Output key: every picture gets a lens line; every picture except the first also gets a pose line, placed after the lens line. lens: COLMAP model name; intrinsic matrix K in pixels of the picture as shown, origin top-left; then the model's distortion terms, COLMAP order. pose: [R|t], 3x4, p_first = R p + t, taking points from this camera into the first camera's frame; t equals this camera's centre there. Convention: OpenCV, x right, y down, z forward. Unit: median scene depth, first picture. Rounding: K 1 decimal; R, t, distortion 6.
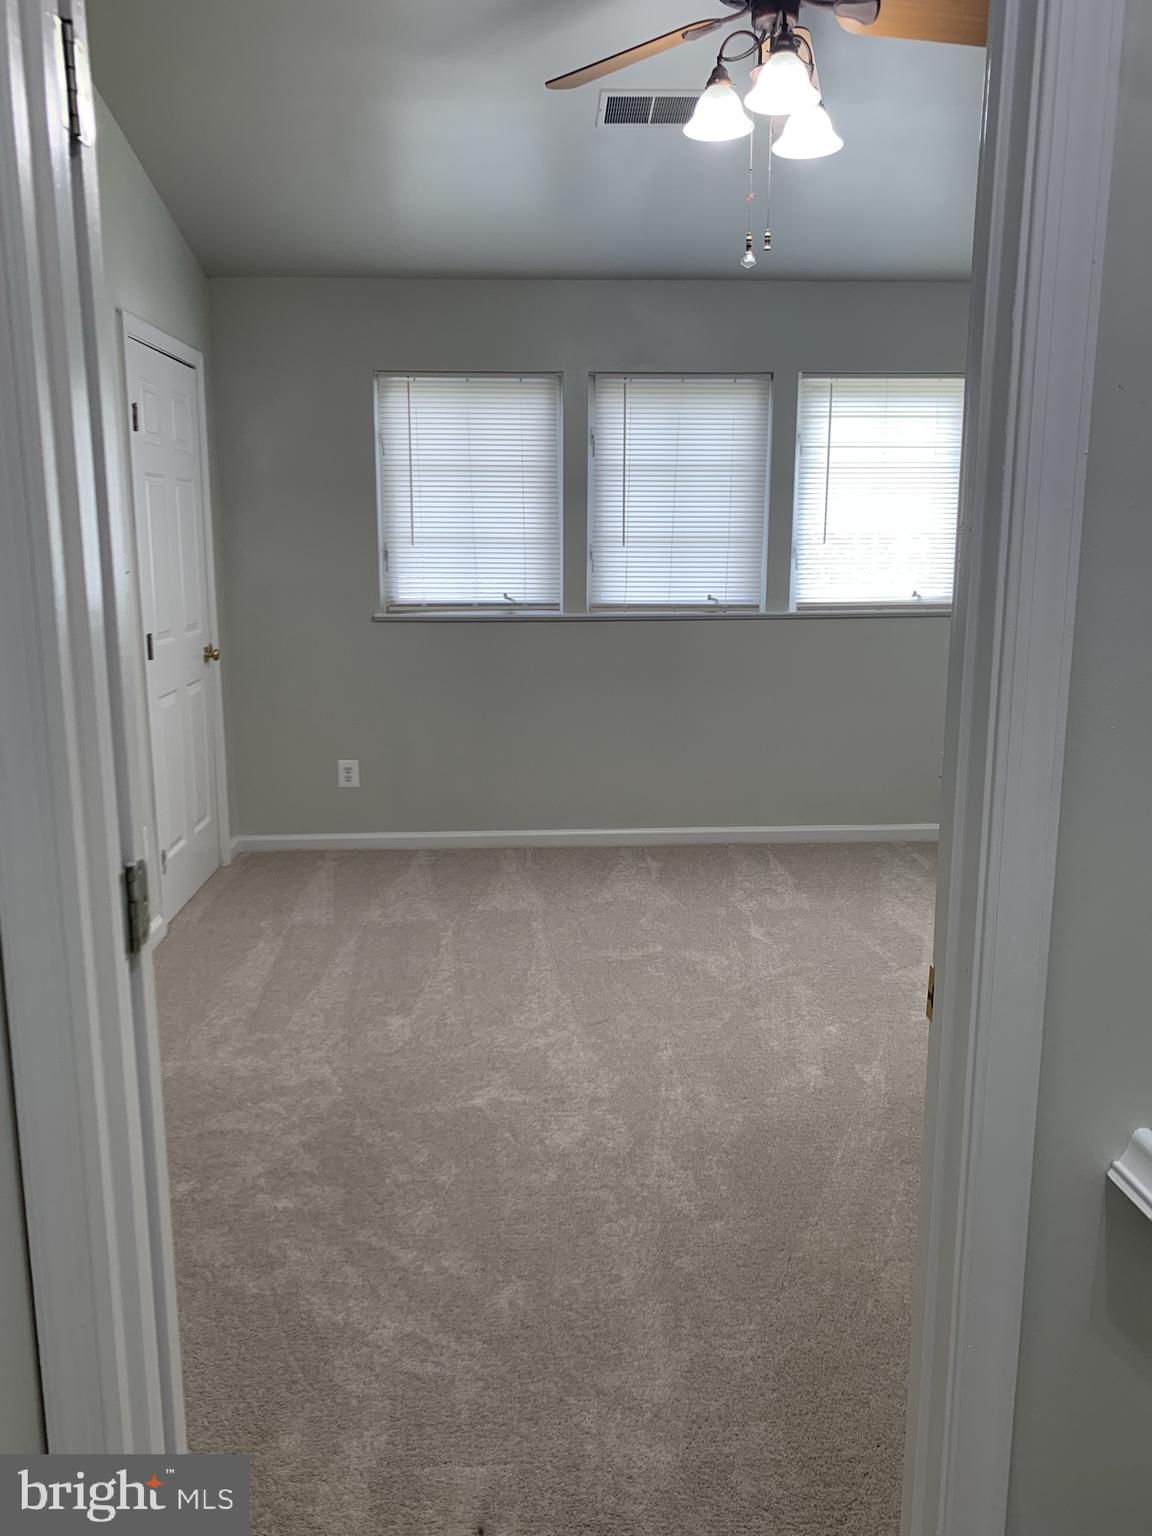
lens RADIAL K [[1176.7, 0, 570.0], [0, 1176.7, 761.2], [0, 0, 1]] dist [0.022869, -0.041140]
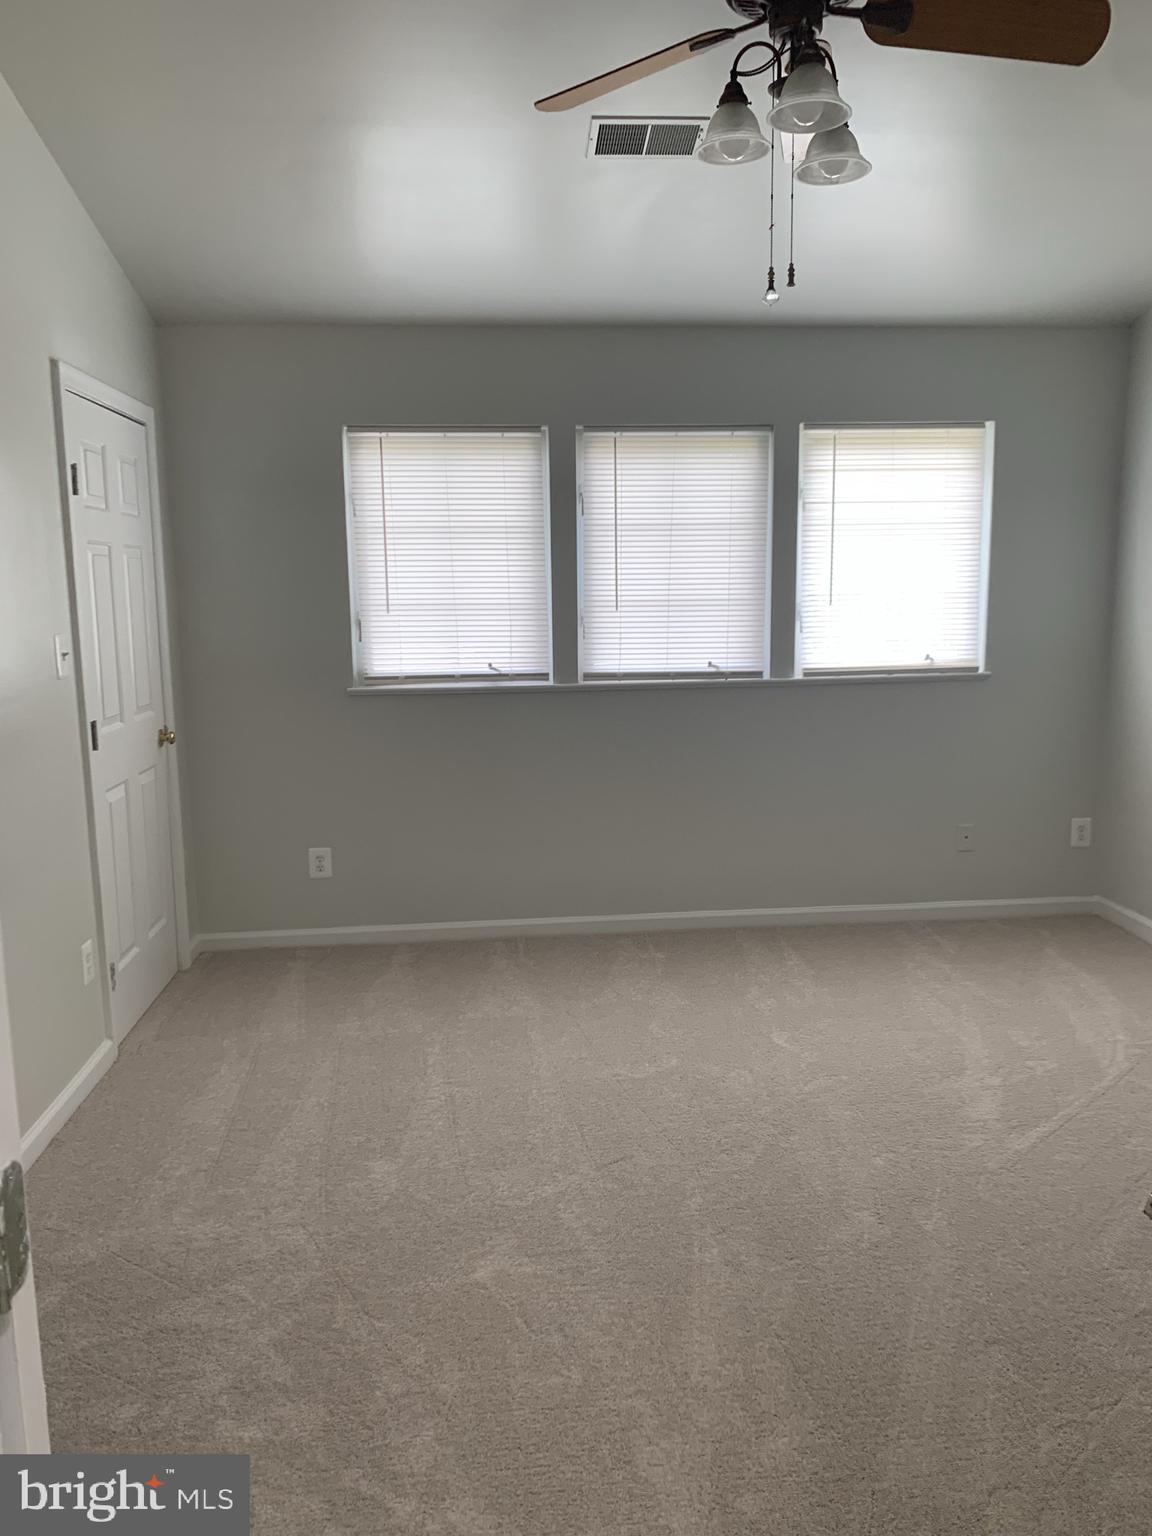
lens RADIAL K [[1176.7, 0, 584.4], [0, 1176.7, 773.2], [0, 0, 1]] dist [0.022869, -0.041140]
pose [[0.999143, -0.019441, 0.036548, -0.020140], [0.020614, 0.999275, -0.032012, -0.032137], [-0.035899, 0.032738, 0.998819, 0.099113]]
